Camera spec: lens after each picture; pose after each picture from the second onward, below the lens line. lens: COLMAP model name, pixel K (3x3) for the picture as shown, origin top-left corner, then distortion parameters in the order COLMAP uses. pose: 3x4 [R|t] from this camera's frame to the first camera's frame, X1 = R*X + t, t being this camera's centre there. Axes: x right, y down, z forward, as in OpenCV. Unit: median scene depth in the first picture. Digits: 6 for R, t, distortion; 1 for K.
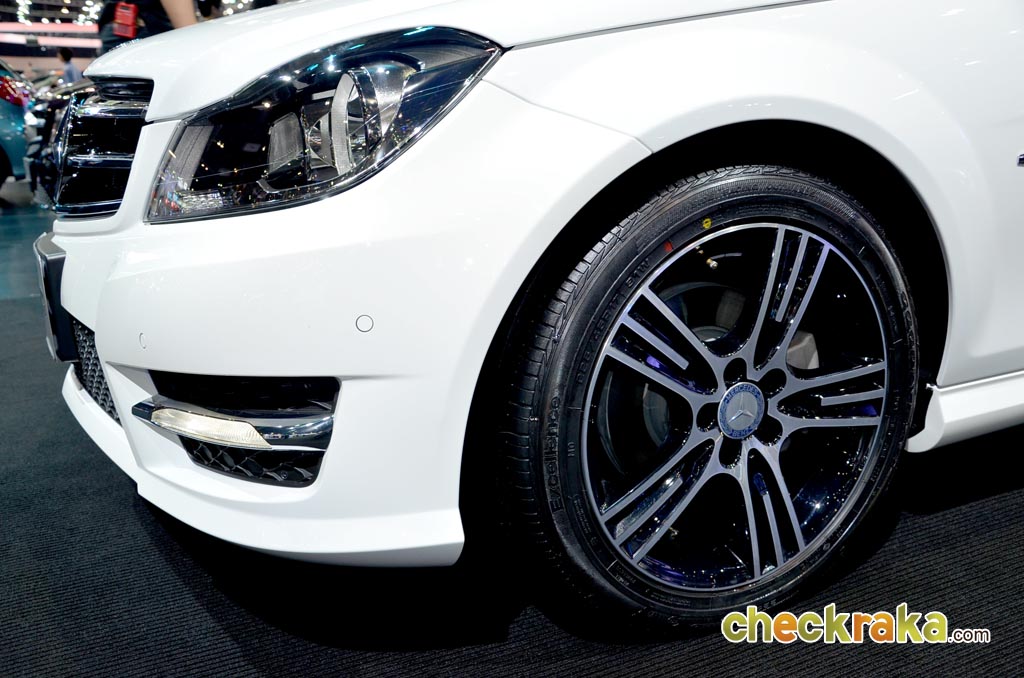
lens RADIAL K [[919.5, 0, 512.0], [0, 919.5, 339.0], [0, 0, 1]] dist [-0.110216, 0.188880]
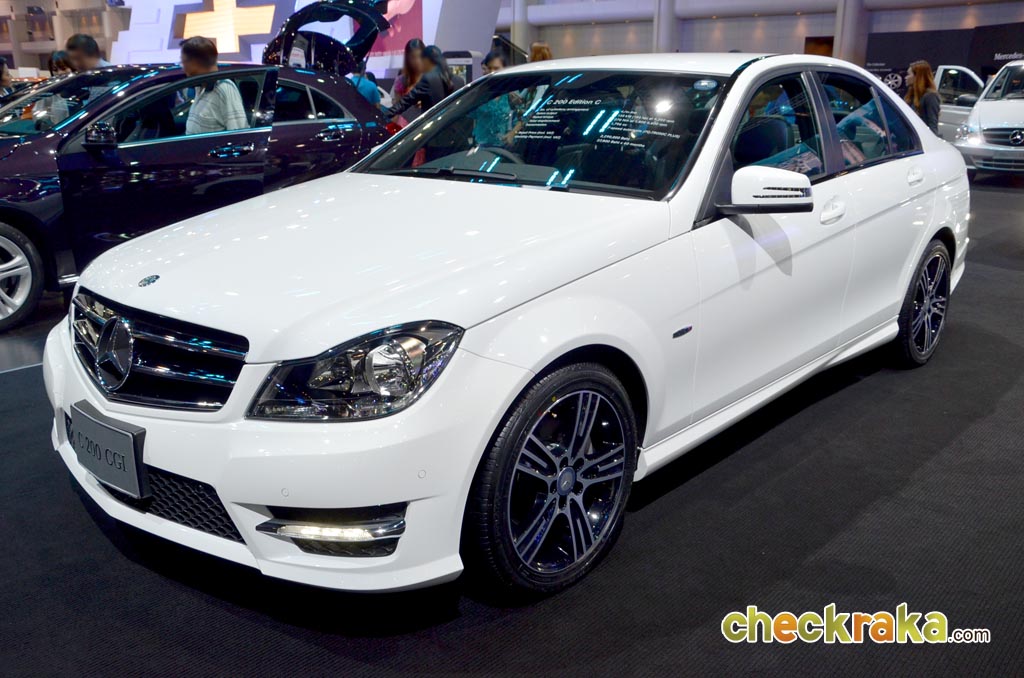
lens RADIAL K [[919.5, 0, 512.0], [0, 919.5, 339.0], [0, 0, 1]] dist [-0.110216, 0.188880]
pose [[0.921484, -0.081552, 0.379758, -0.612588], [0.078602, 0.996634, 0.023298, -0.295098], [-0.380380, 0.008381, 0.924792, -0.842996]]
